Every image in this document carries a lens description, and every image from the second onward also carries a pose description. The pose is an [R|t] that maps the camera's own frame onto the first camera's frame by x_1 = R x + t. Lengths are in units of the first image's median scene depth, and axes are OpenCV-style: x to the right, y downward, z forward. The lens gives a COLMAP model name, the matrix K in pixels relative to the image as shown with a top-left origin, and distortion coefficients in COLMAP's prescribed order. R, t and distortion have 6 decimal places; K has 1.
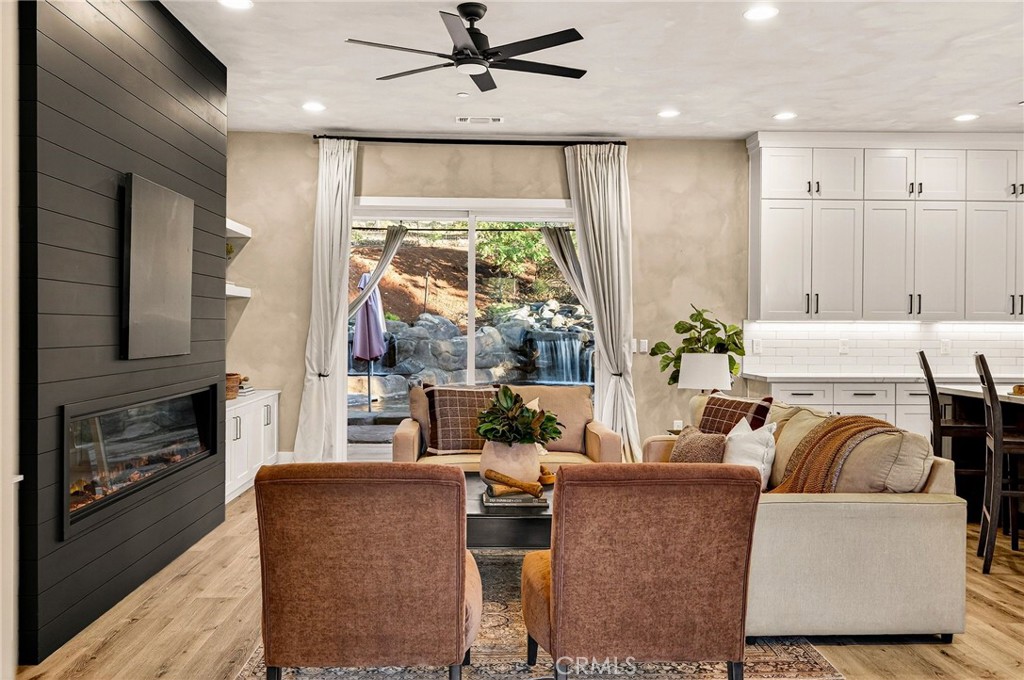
lens RADIAL K [[865.3, 0, 521.3], [0, 865.3, 339.1], [0, 0, 1]] dist [-0.004551, 0.004326]
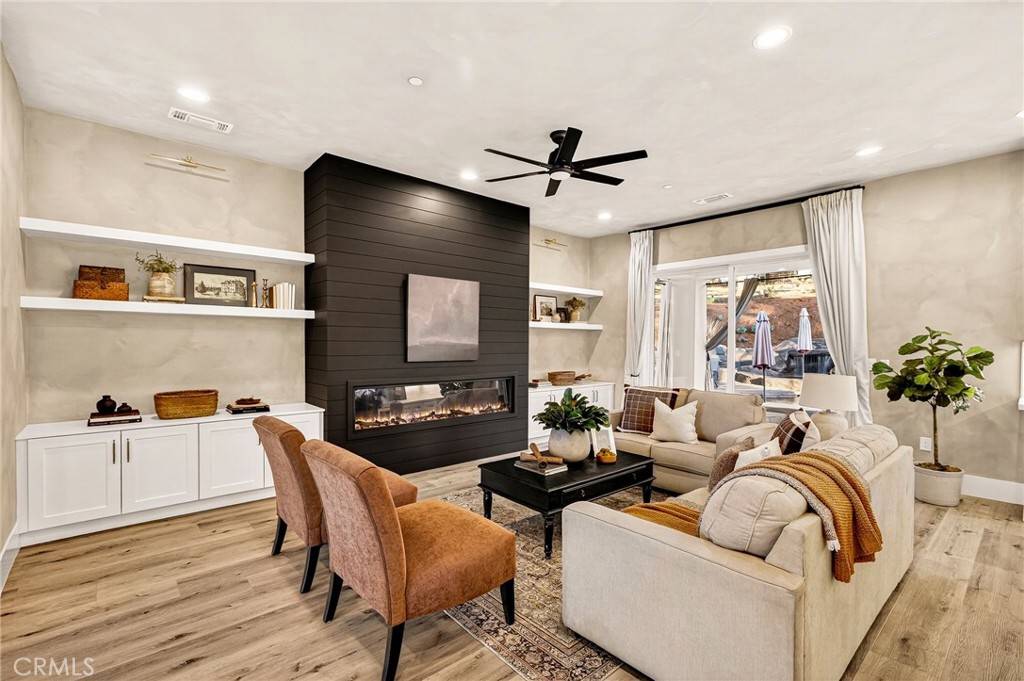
lens RADIAL K [[461.0, 0, 512.1], [0, 461.0, 350.3], [0, 0, 1]] dist [-0.001546, -0.000336]
pose [[0.617634, 0.011694, -0.786379, 0.315845], [-0.014255, 0.999892, 0.003673, -0.006672], [0.786336, 0.008941, 0.617734, 0.266681]]
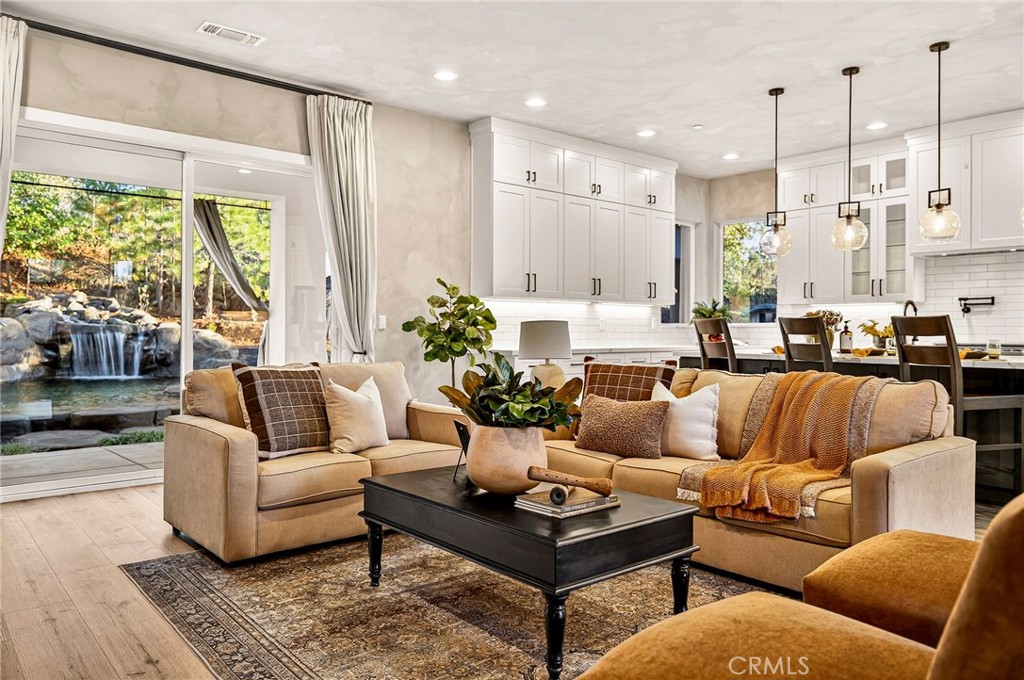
lens RADIAL K [[708.4, 0, 511.2], [0, 708.4, 330.9], [0, 0, 1]] dist [-0.000638, -0.000901]
pose [[0.790252, -0.004096, 0.612768, -0.227563], [0.009500, 0.999939, -0.005568, 0.023626], [-0.612708, 0.010221, 0.790243, 0.305939]]
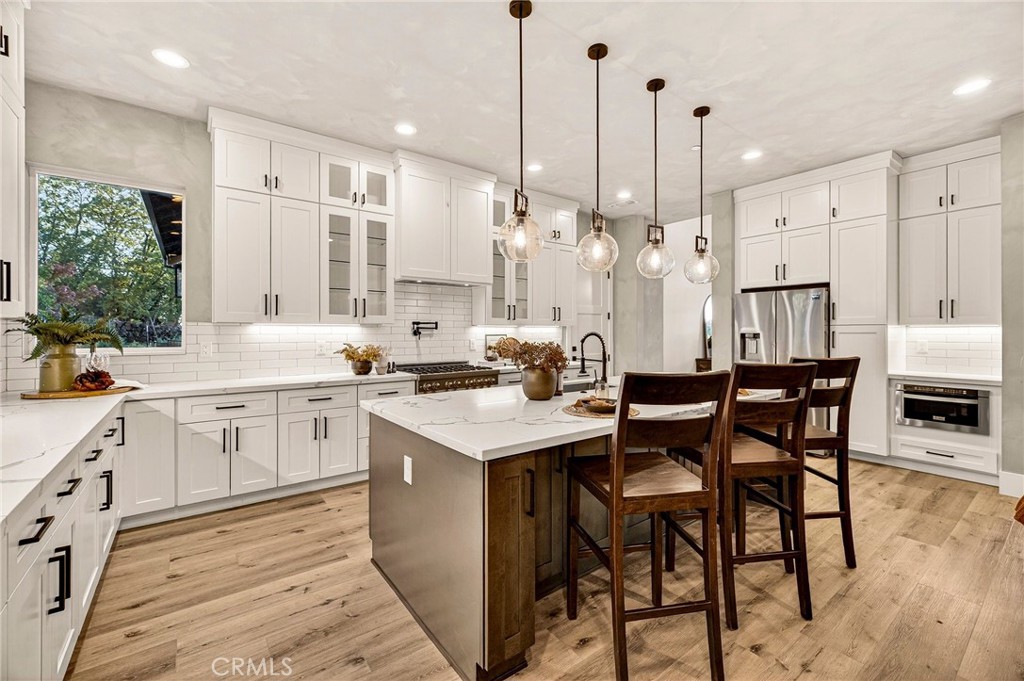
lens RADIAL K [[416.4, 0, 503.1], [0, 416.4, 332.6], [0, 0, 1]] dist [0.007589, -0.002013]
pose [[-0.543279, -0.030912, 0.838983, 0.222452], [-0.003508, 0.999397, 0.034551, -0.024002], [-0.839545, 0.015828, -0.543060, 0.885609]]
